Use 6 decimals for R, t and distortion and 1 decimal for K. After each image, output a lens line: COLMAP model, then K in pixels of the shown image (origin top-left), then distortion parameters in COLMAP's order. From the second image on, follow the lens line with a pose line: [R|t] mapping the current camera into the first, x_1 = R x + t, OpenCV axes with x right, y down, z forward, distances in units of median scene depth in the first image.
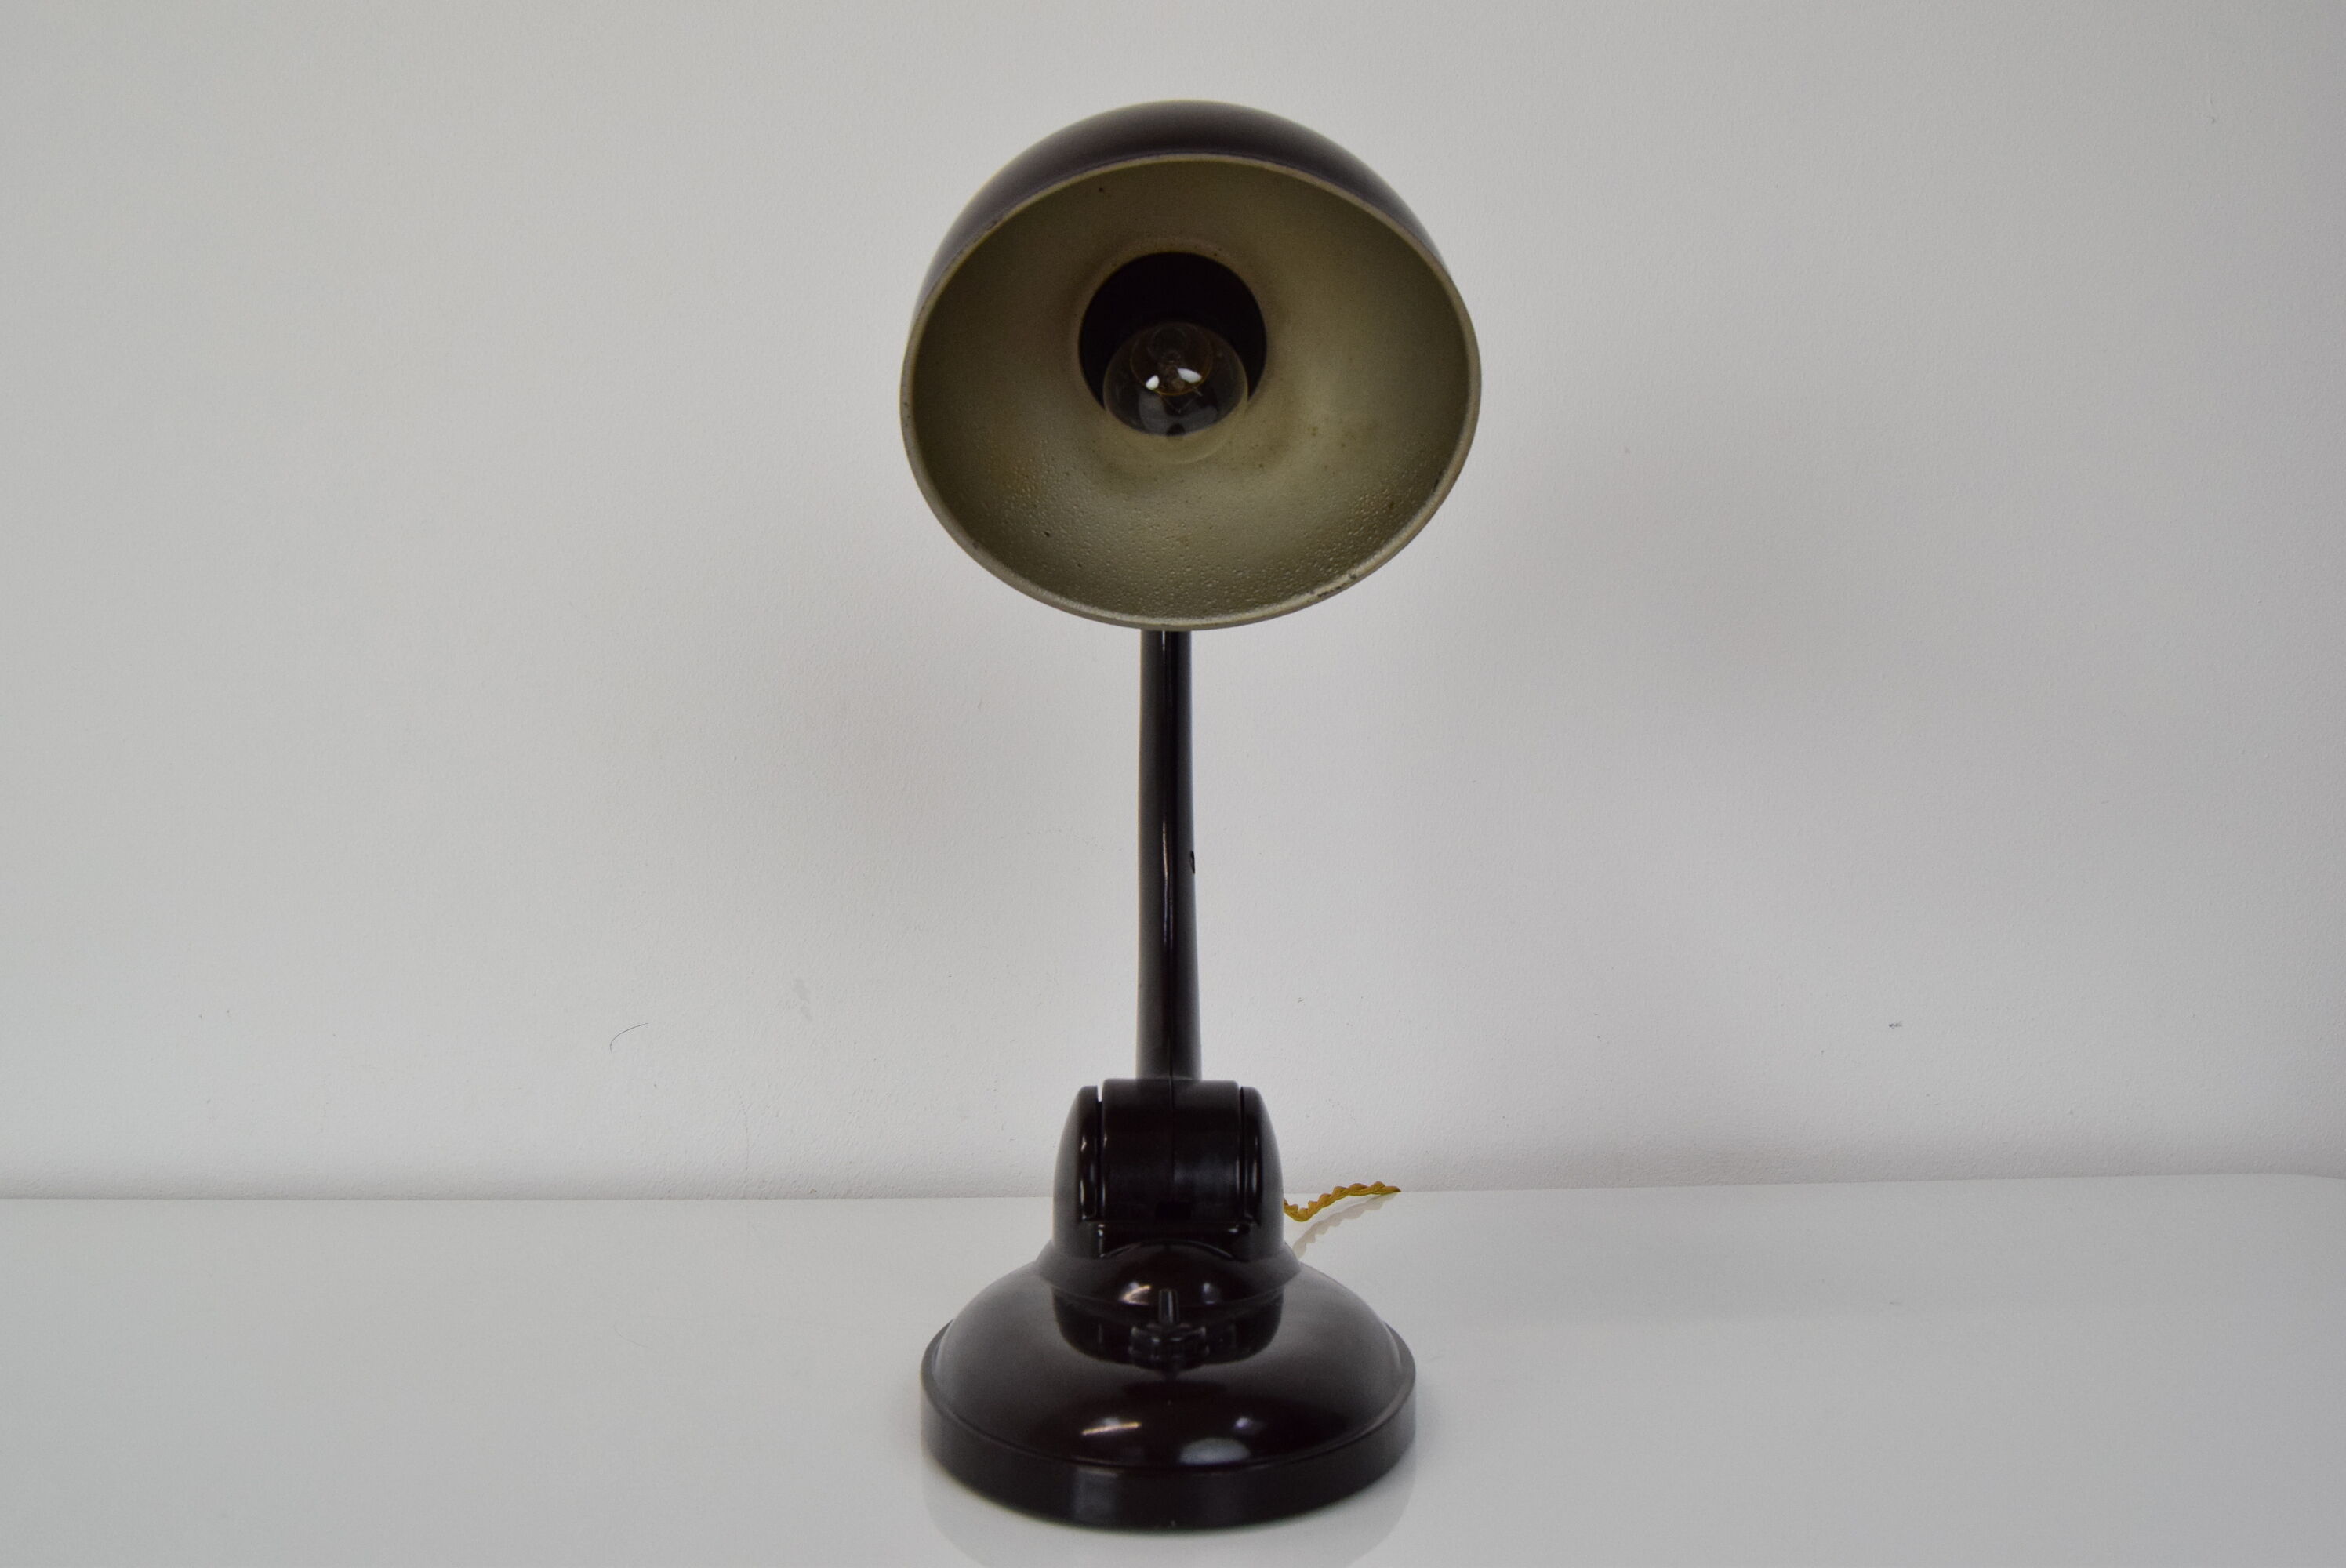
lens RADIAL K [[2028.4, 0, 1178.8], [0, 2028.4, 778.1], [0, 0, 1]] dist [0.032120, -0.003924]
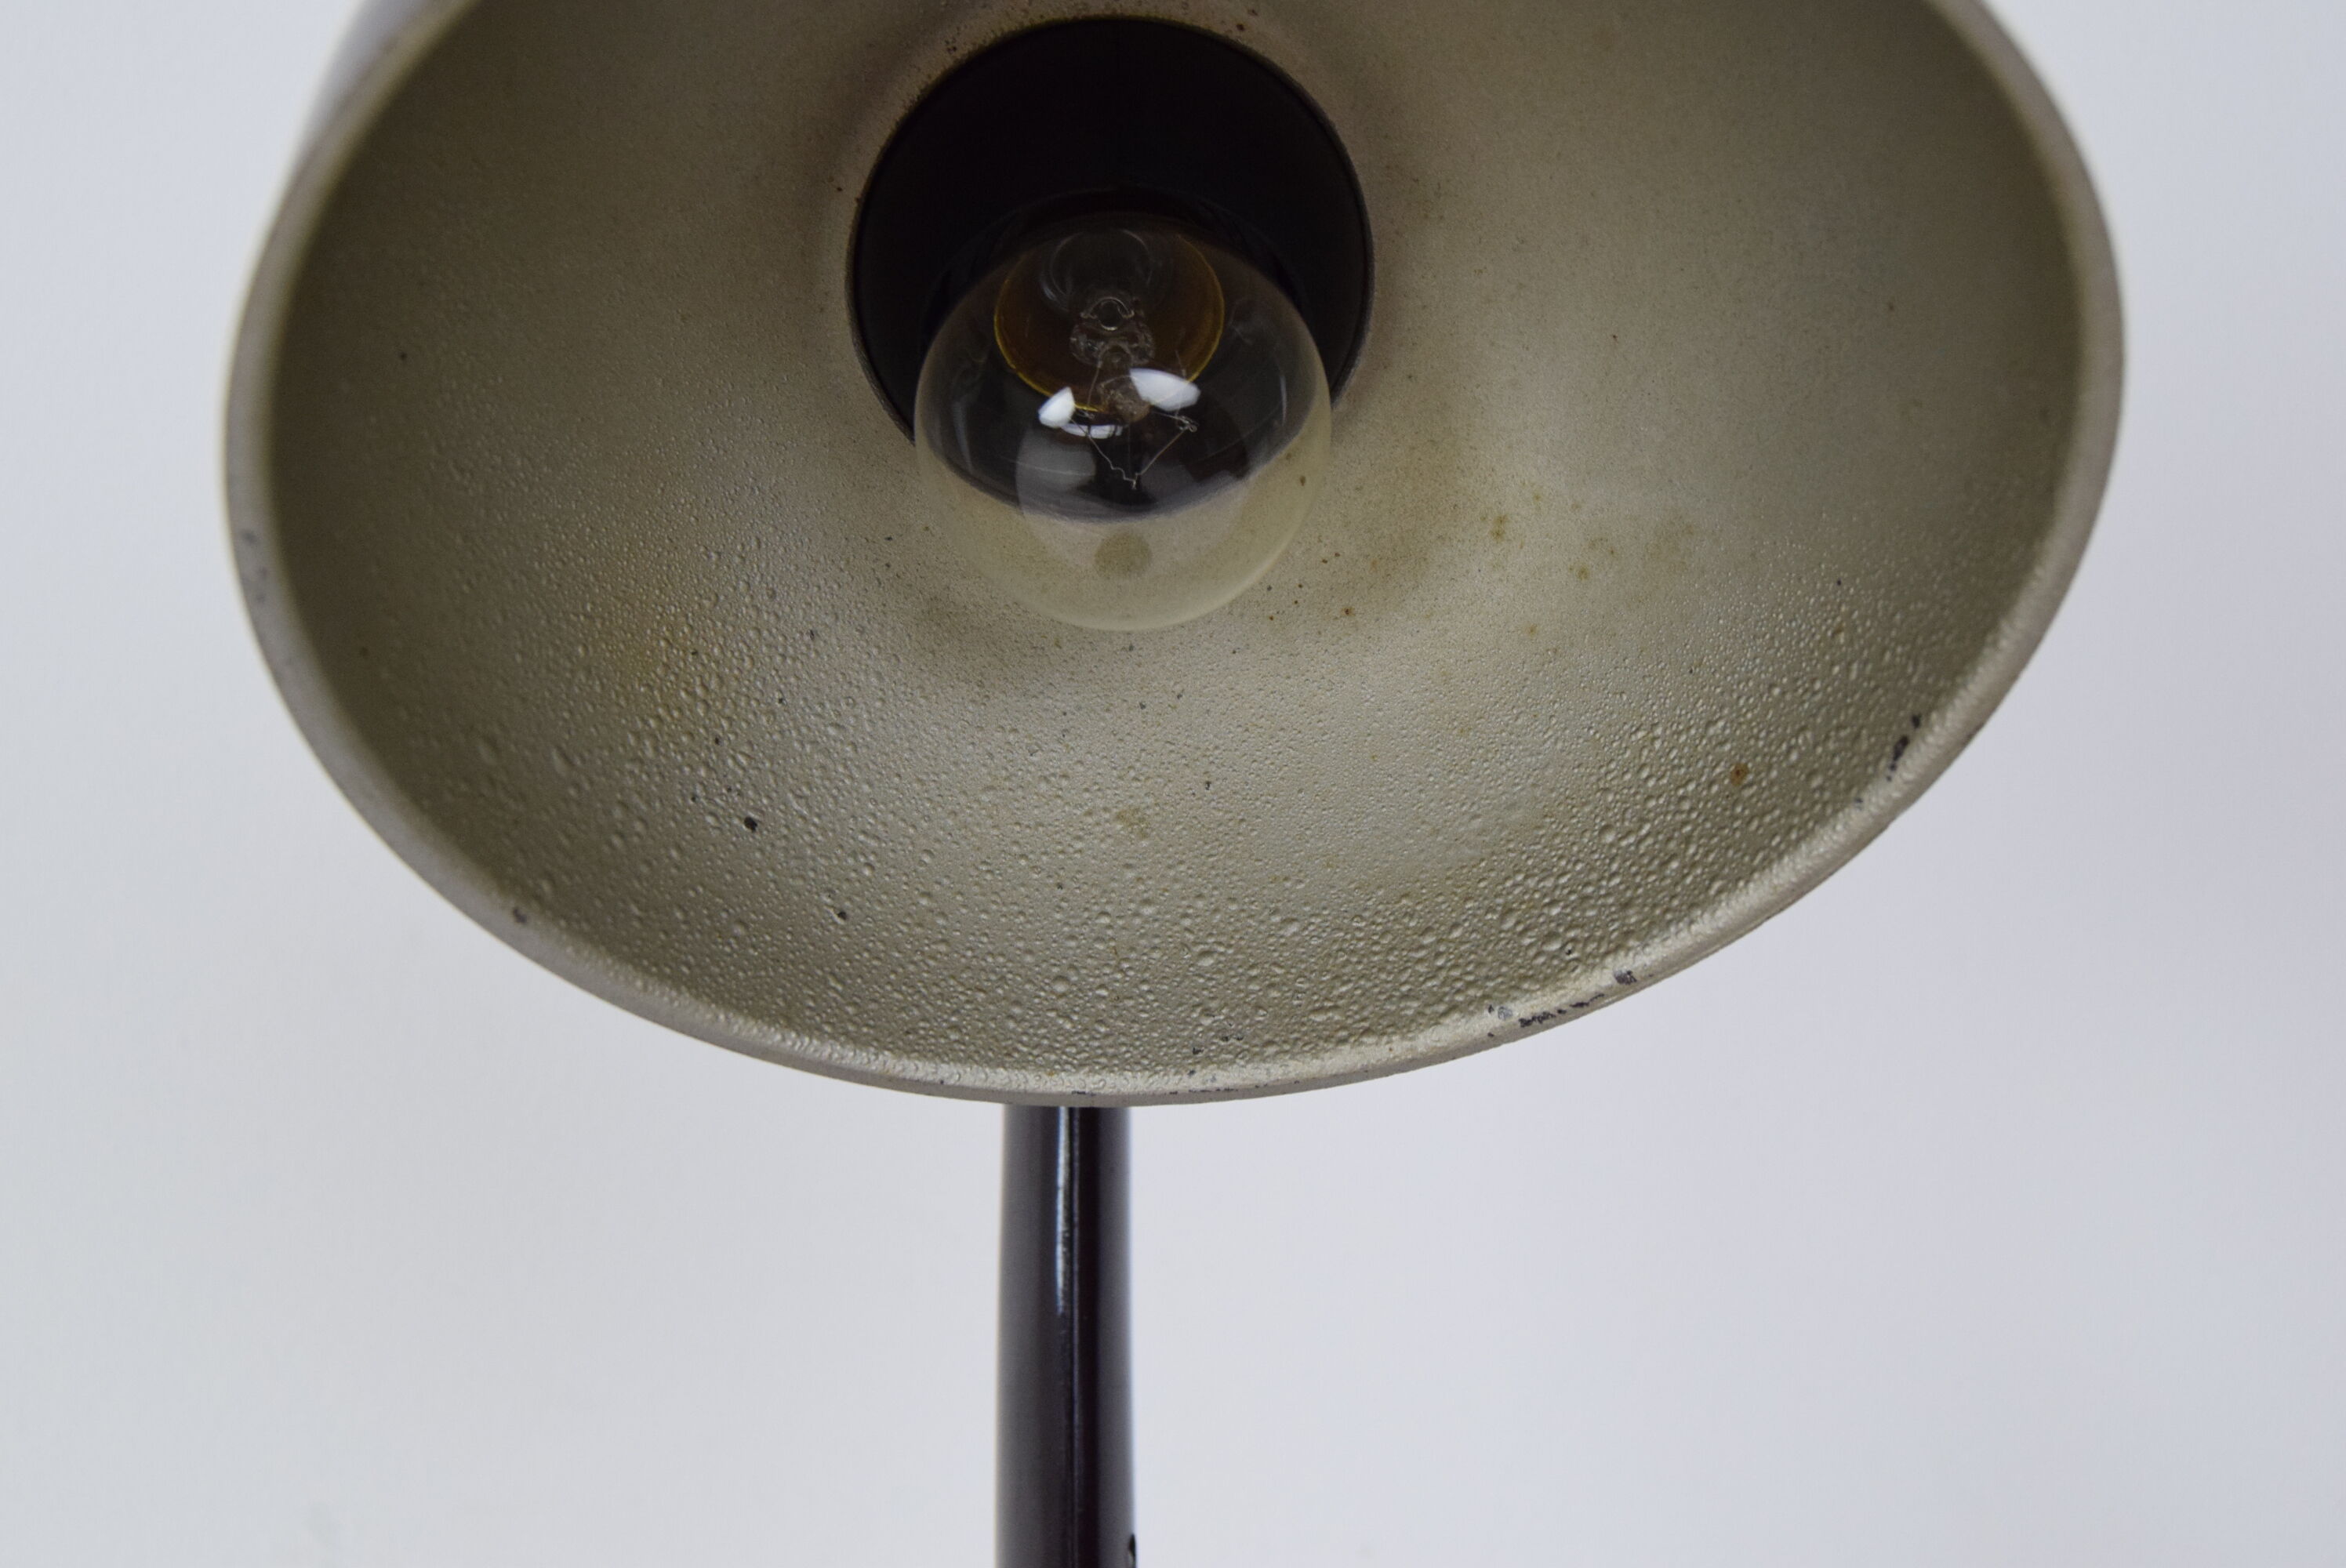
lens RADIAL K [[2987.9, 0, 1167.2], [0, 2987.9, 788.8], [0, 0, 1]] dist [0.157619, 0.000000]
pose [[0.999051, 0.013958, 0.041254, -0.014268], [-0.015446, 0.999233, 0.035971, -0.146128], [-0.040720, -0.036574, 0.998501, 0.479839]]
